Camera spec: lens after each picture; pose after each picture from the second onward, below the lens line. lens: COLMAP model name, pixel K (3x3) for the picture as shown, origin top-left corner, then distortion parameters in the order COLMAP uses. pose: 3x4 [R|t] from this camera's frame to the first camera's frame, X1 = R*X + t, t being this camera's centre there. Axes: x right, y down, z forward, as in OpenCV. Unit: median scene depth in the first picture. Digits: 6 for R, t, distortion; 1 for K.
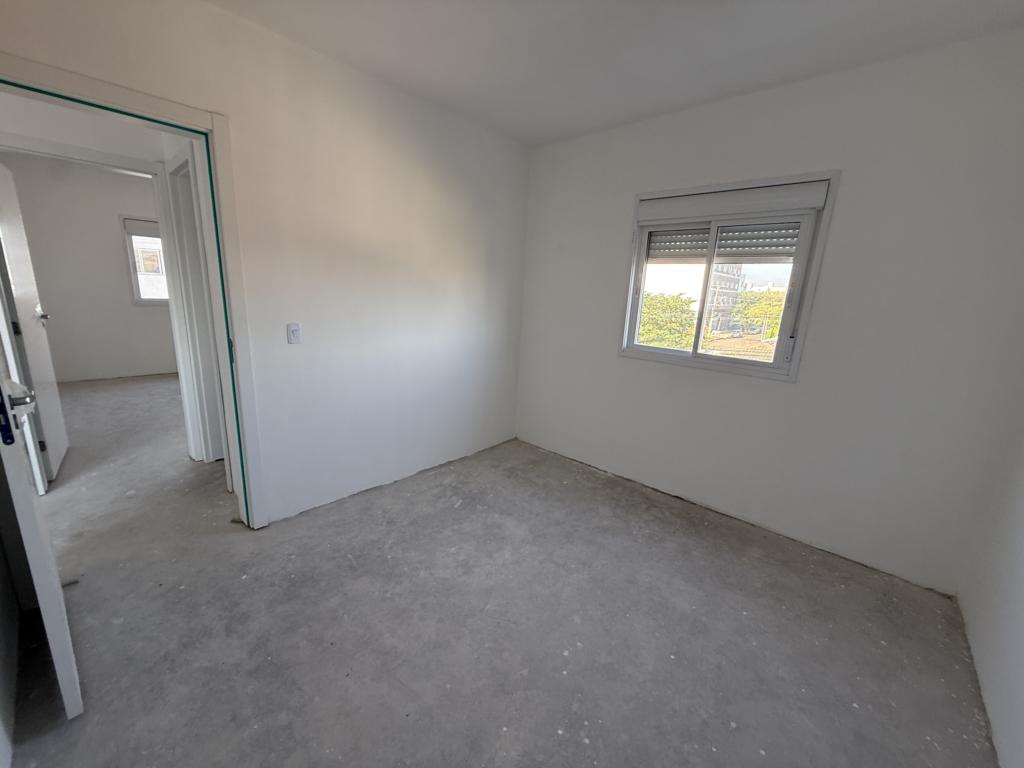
lens RADIAL K [[407.3, 0, 510.8], [0, 407.3, 387.2], [0, 0, 1]] dist [0.000617, -0.000705]
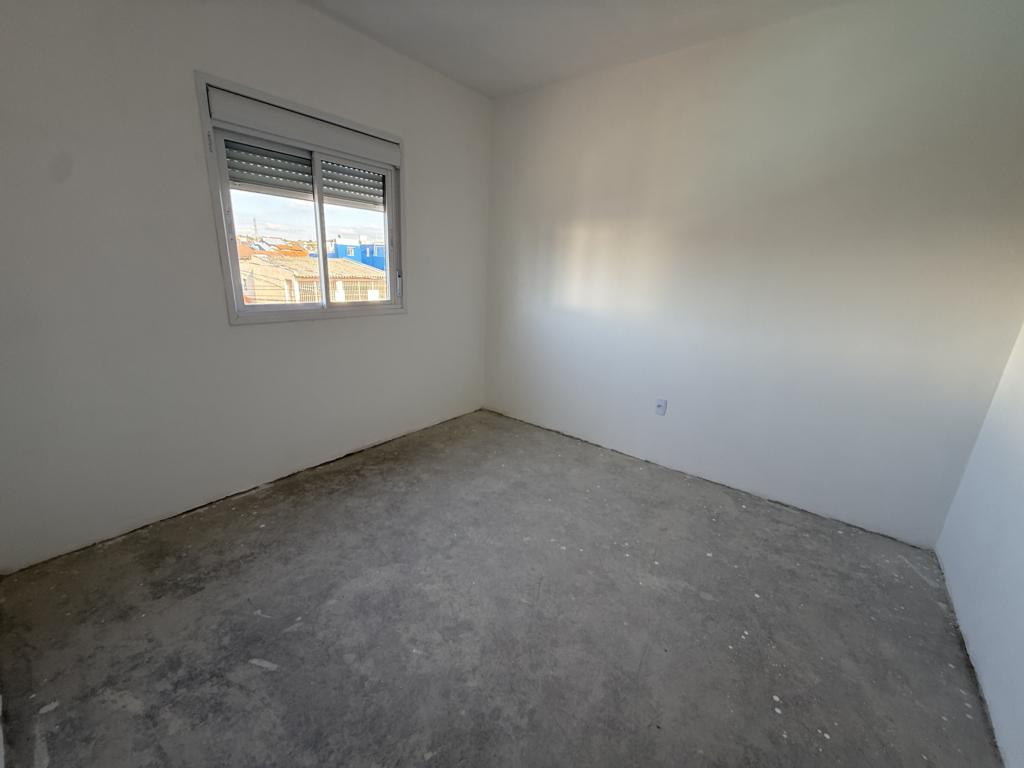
lens RADIAL K [[407.3, 0, 510.8], [0, 407.3, 387.2], [0, 0, 1]] dist [0.000617, -0.000705]
pose [[-0.065496, -0.329468, 0.941892, -0.558850], [0.184886, 0.923568, 0.335915, -0.156048], [-0.980575, 0.196144, 0.000424, 0.696032]]
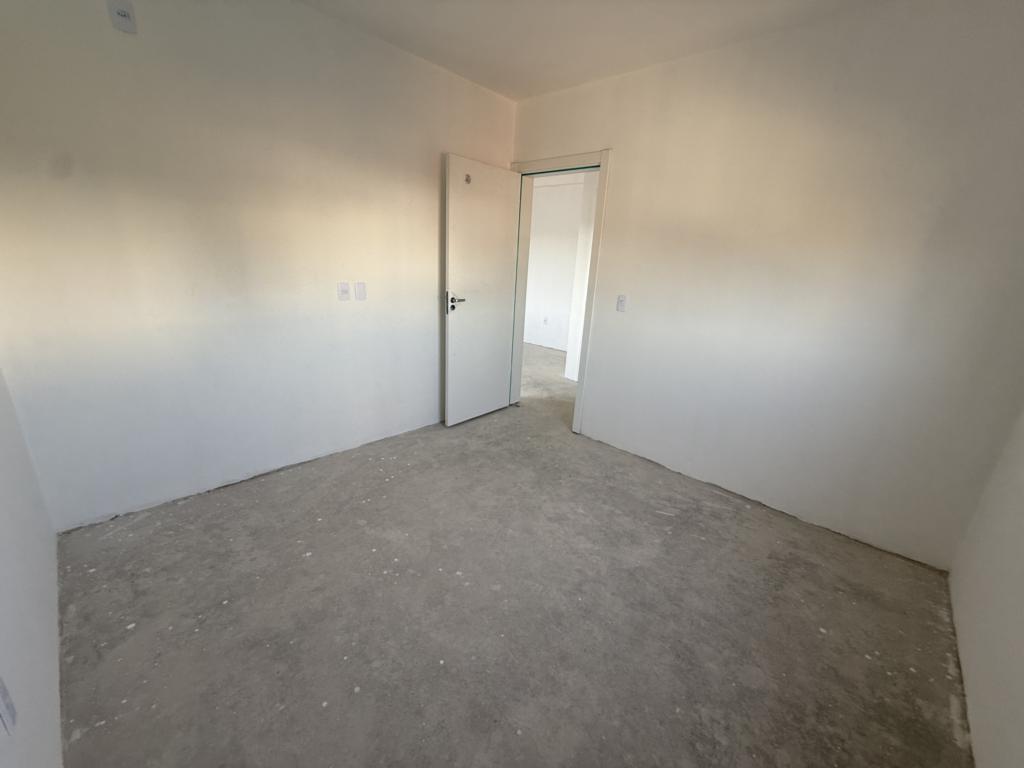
lens RADIAL K [[407.3, 0, 510.8], [0, 407.3, 387.2], [0, 0, 1]] dist [0.000617, -0.000705]
pose [[-0.016931, 0.254242, -0.966992, 0.719687], [-0.284562, 0.925910, 0.248423, -0.097275], [0.958508, 0.279376, 0.056671, 0.610402]]
